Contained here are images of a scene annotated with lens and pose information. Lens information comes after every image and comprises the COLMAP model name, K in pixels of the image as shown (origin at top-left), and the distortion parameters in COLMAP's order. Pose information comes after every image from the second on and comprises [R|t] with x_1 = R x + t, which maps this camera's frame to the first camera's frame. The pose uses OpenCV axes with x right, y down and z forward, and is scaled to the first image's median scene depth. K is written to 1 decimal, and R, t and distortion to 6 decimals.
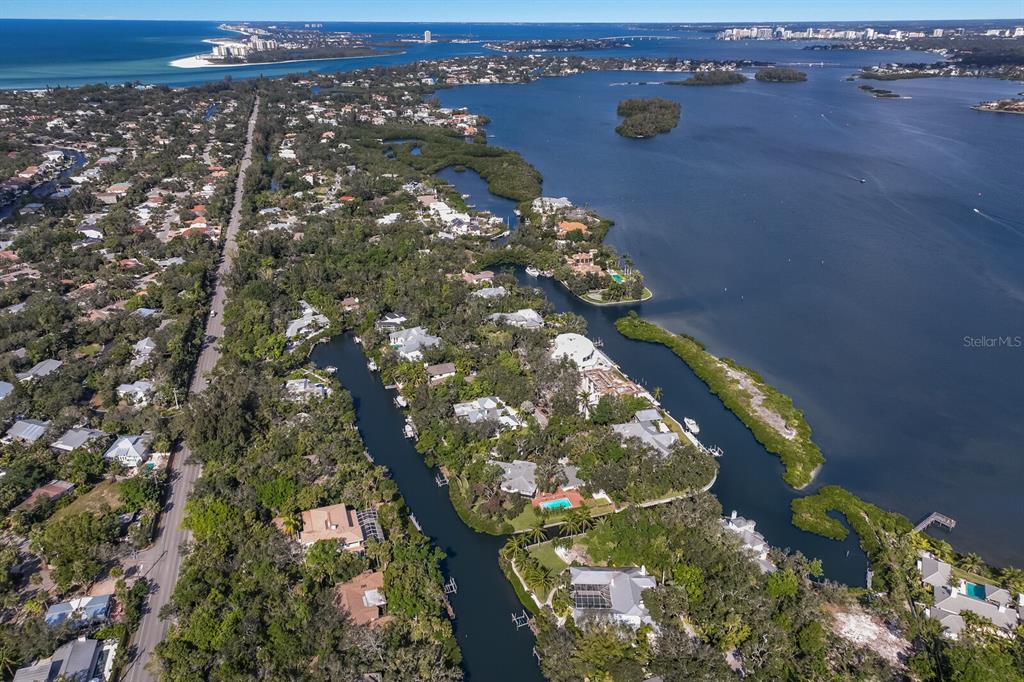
lens RADIAL K [[730.5, 0, 512.0], [0, 730.5, 341.0], [0, 0, 1]] dist [0.015681, 0.024706]
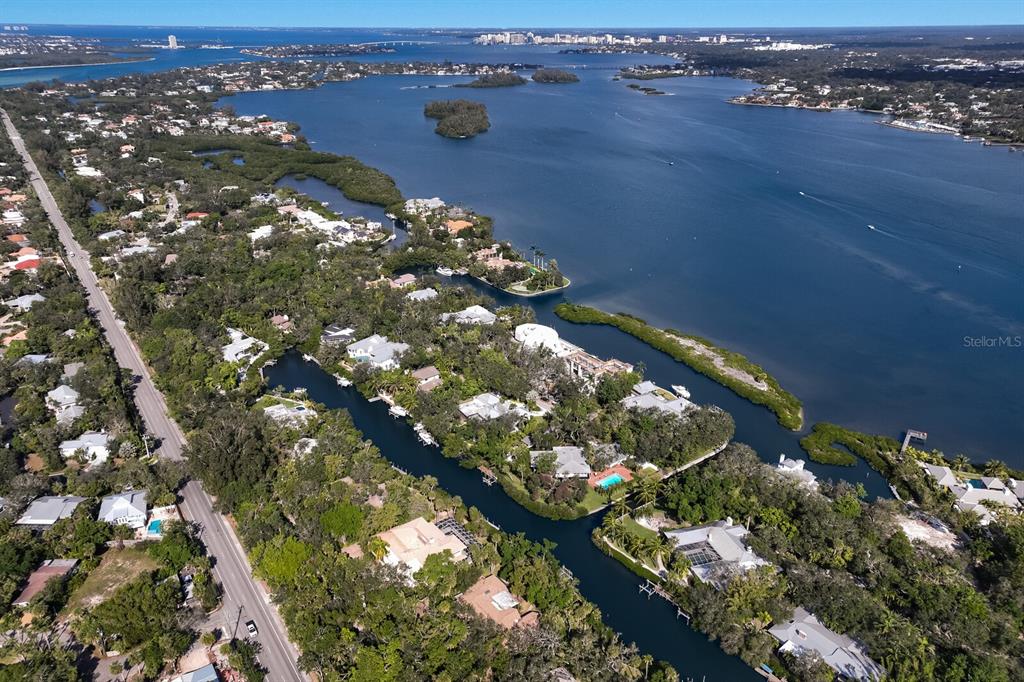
lens RADIAL K [[730.5, 0, 512.0], [0, 730.5, 341.0], [0, 0, 1]] dist [0.015681, 0.024706]
pose [[0.951149, -0.123021, 0.283163, -0.177971], [0.124900, 0.992103, 0.011482, -0.000839], [-0.282339, 0.024446, 0.959003, 0.023636]]
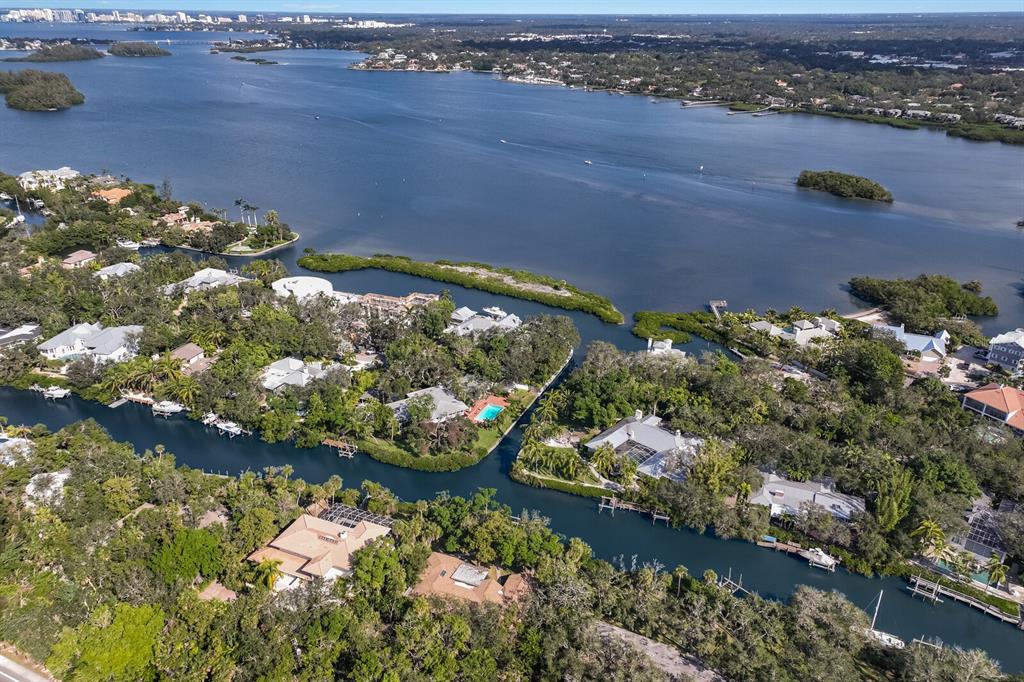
lens RADIAL K [[730.5, 0, 512.0], [0, 730.5, 341.0], [0, 0, 1]] dist [0.015681, 0.024706]
pose [[0.671163, -0.304037, 0.676093, -0.252466], [0.297005, 0.945912, 0.130534, 0.019476], [-0.679212, 0.113193, 0.725161, 0.178630]]
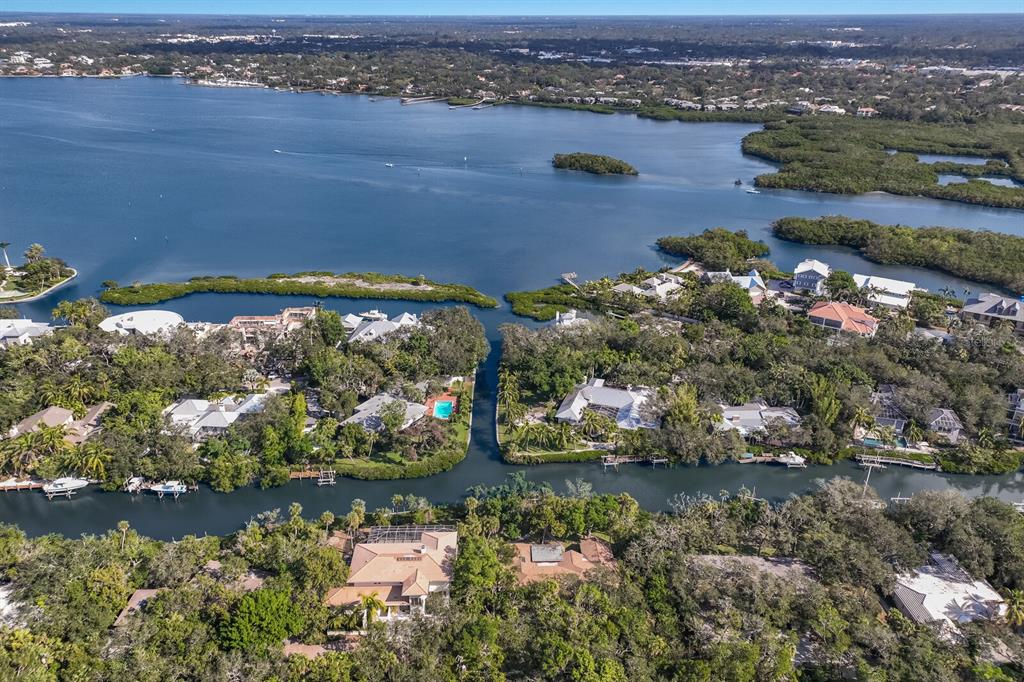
lens RADIAL K [[730.5, 0, 512.0], [0, 730.5, 341.0], [0, 0, 1]] dist [0.015681, 0.024706]
pose [[0.302119, -0.391262, 0.869275, -0.329184], [0.384314, 0.884489, 0.264540, -0.022551], [-0.872368, 0.254152, 0.417589, 0.287881]]
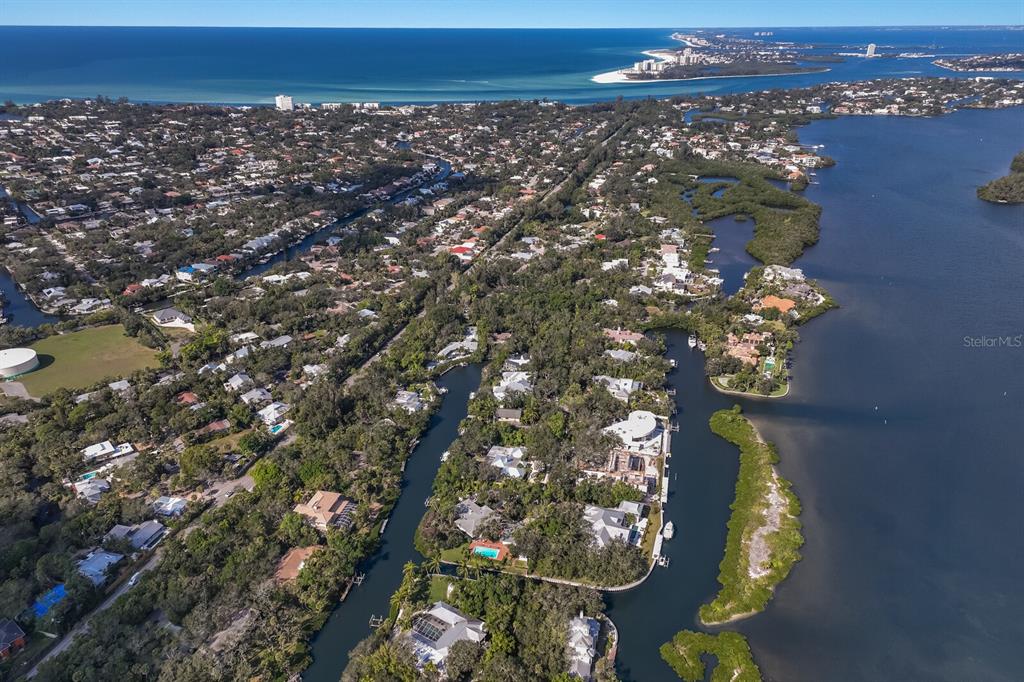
lens RADIAL K [[730.5, 0, 512.0], [0, 730.5, 341.0], [0, 0, 1]] dist [0.015681, 0.024706]
pose [[0.846648, 0.213455, -0.487468, 0.314883], [-0.216248, 0.974987, 0.051349, -0.094536], [0.486236, 0.061939, 0.871630, -0.019601]]
